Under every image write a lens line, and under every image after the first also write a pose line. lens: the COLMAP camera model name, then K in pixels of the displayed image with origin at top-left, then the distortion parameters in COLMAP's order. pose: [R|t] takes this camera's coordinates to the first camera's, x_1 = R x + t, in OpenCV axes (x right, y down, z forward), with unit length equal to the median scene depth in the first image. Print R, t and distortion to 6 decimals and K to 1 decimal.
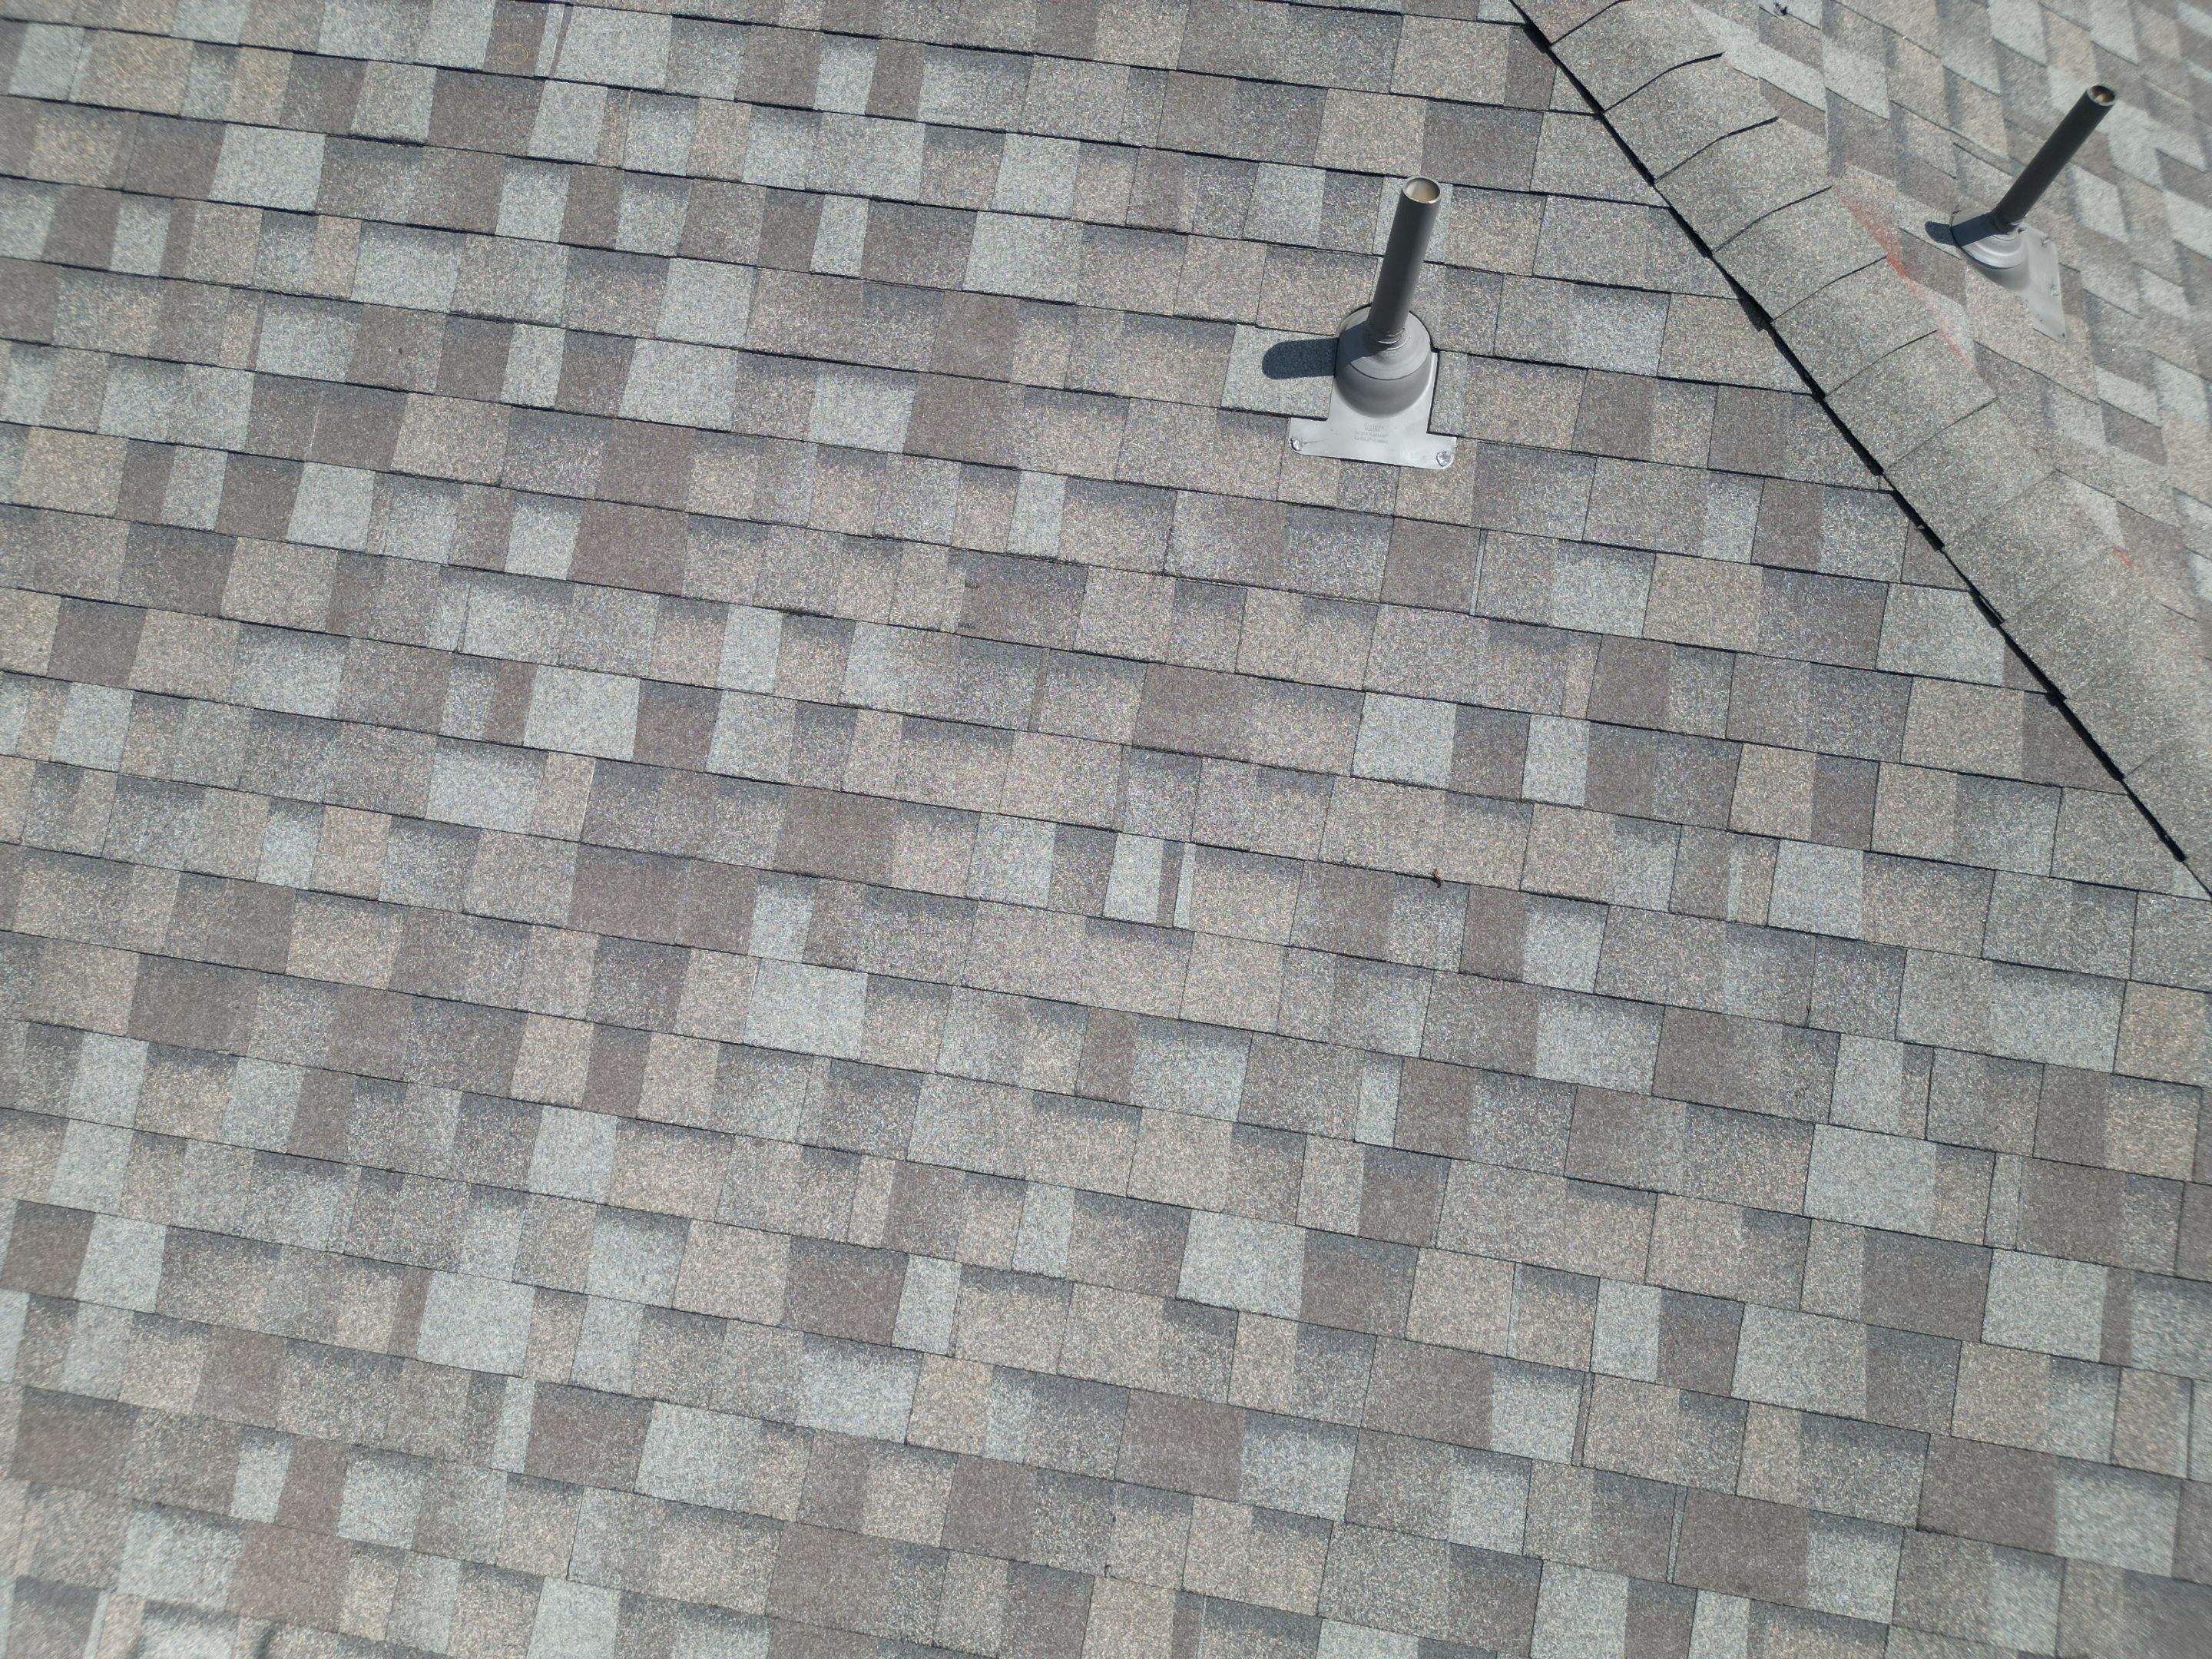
lens RADIAL K [[1557.8, 0, 1112.1], [0, 1557.8, 820.4], [0, 0, 1]] dist [0.063316, -0.060002]
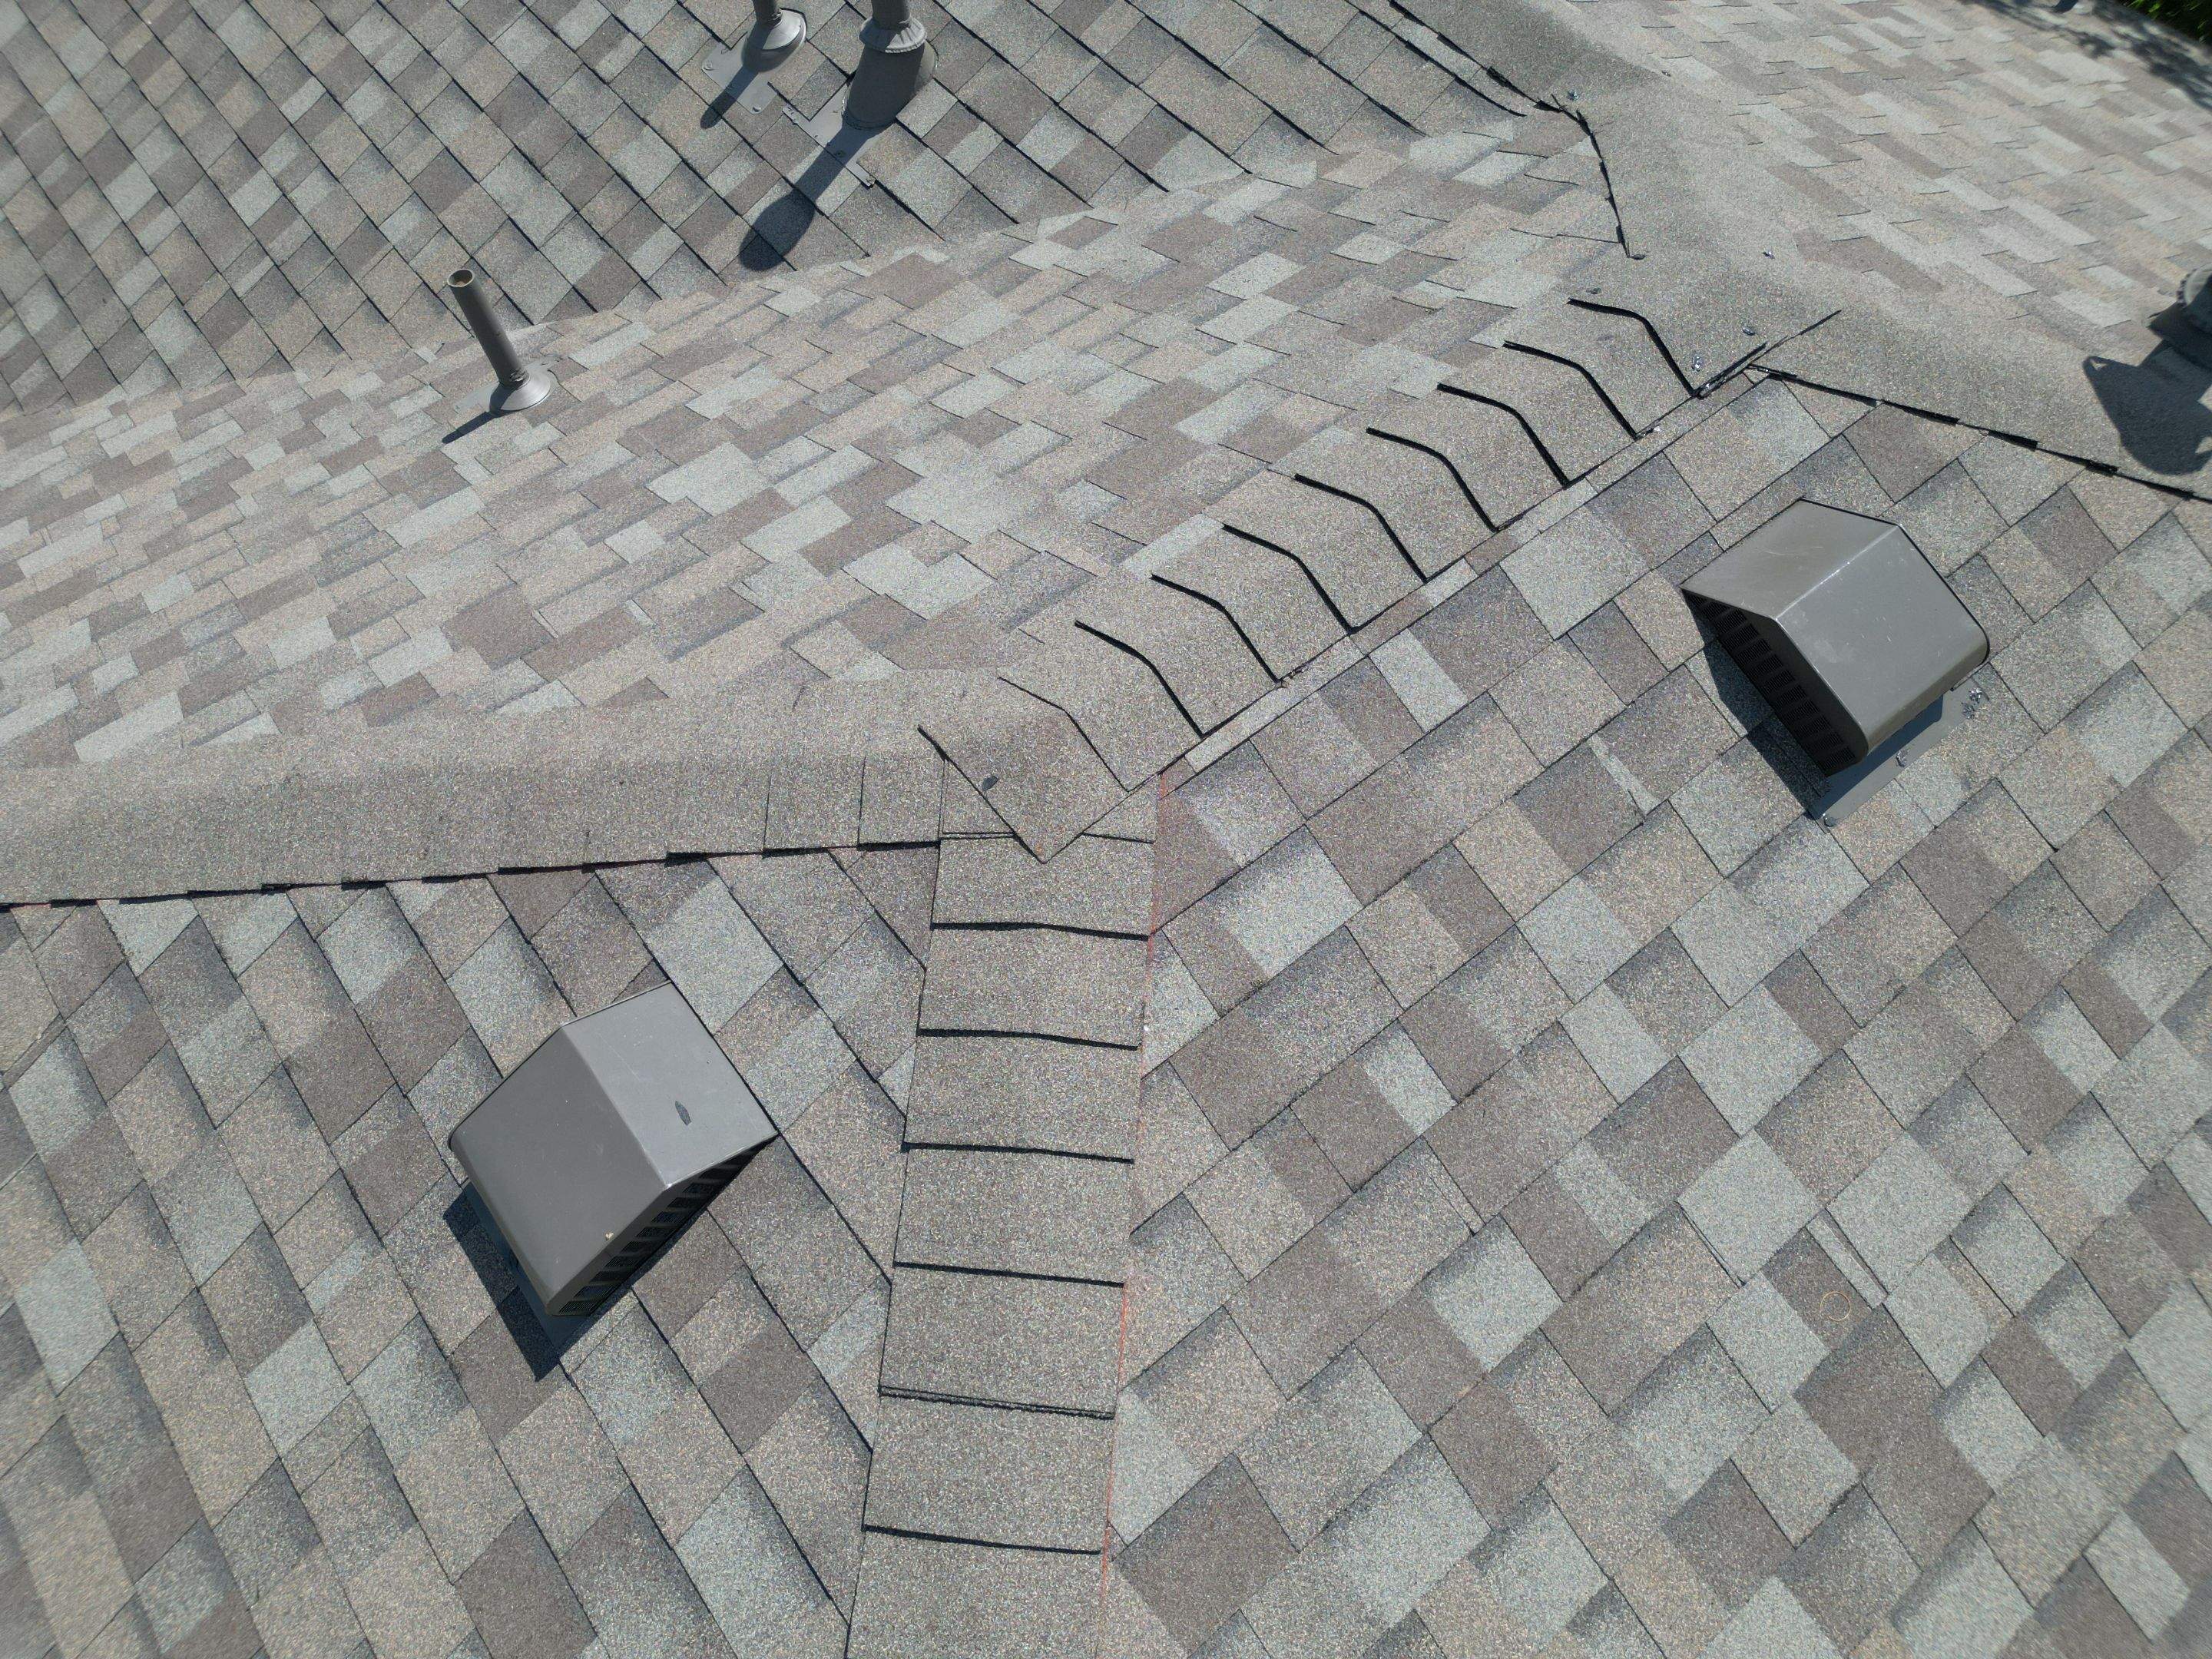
lens RADIAL K [[1557.8, 0, 1100.6], [0, 1557.8, 828.7], [0, 0, 1]] dist [0.063316, -0.060002]
pose [[0.670708, -0.642630, 0.370374, -0.819613], [0.664176, 0.742638, 0.085787, -1.047756], [-0.330183, 0.188456, 0.924913, 0.369031]]
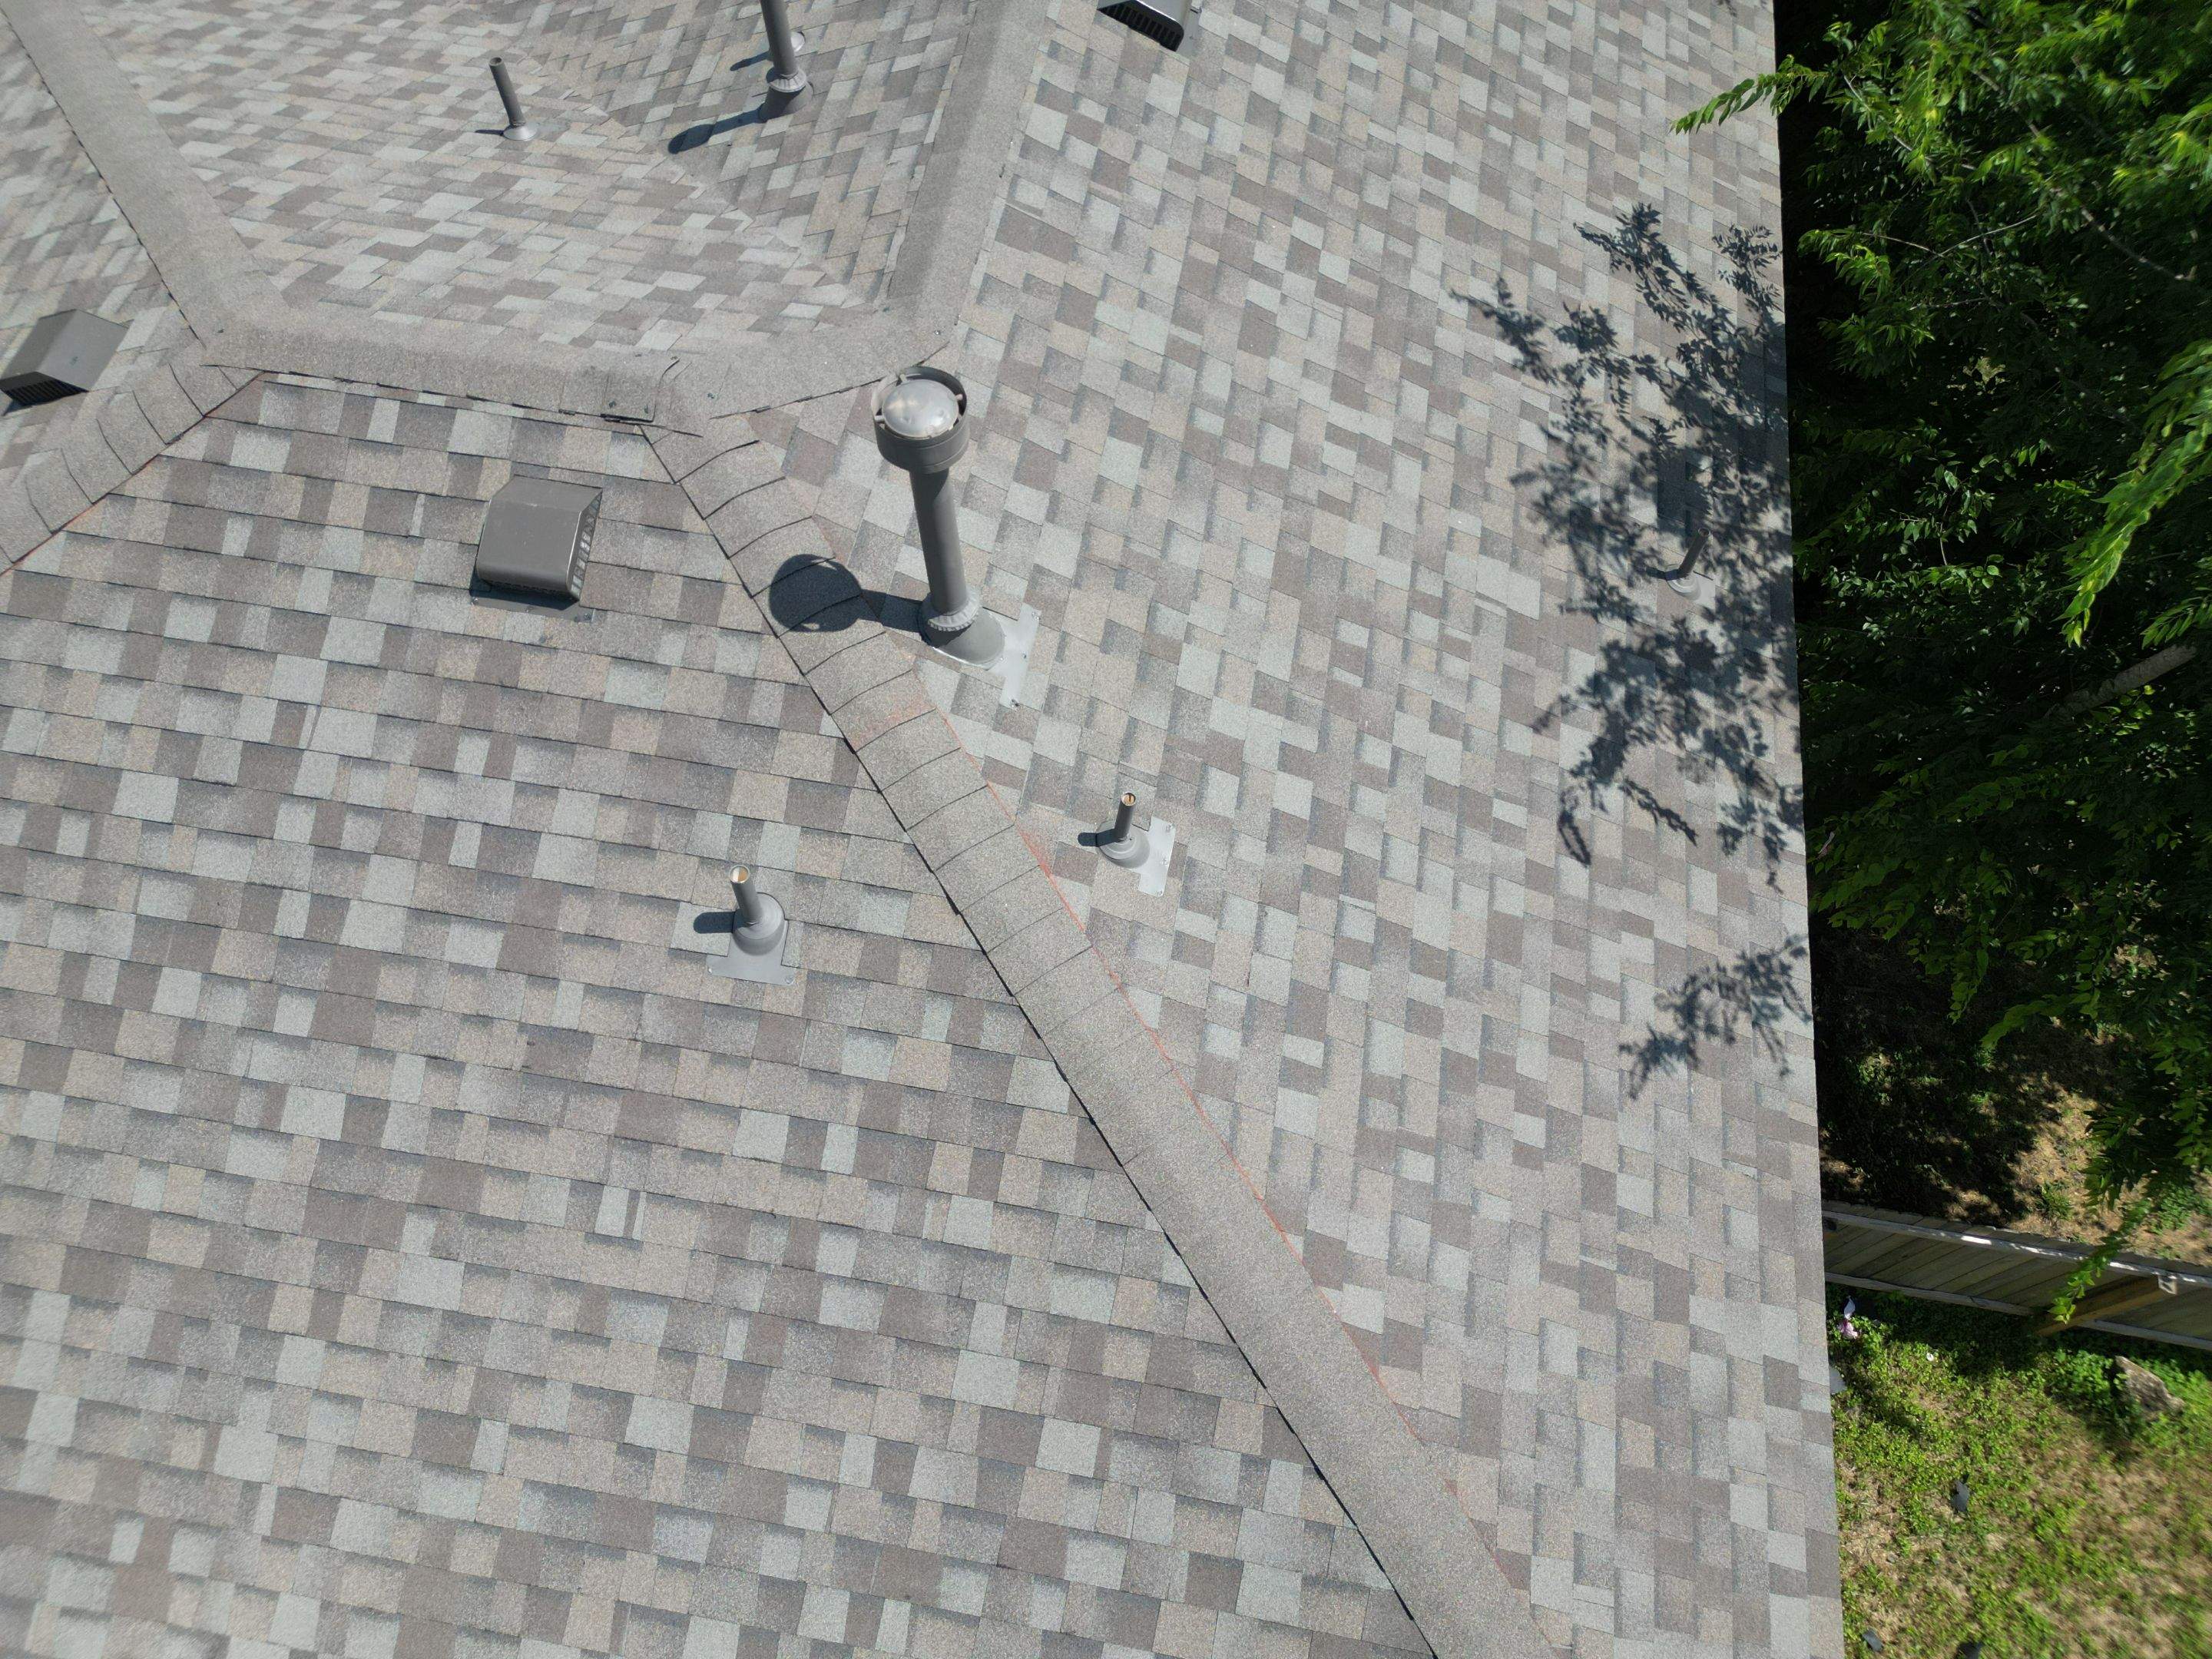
lens RADIAL K [[1557.8, 0, 1106.2], [0, 1557.8, 826.3], [0, 0, 1]] dist [0.063316, -0.060002]
pose [[0.999930, 0.008455, 0.008263, 0.572032], [-0.008429, 0.999959, -0.003213, -0.411578], [-0.008290, 0.003143, 0.999961, -0.846732]]
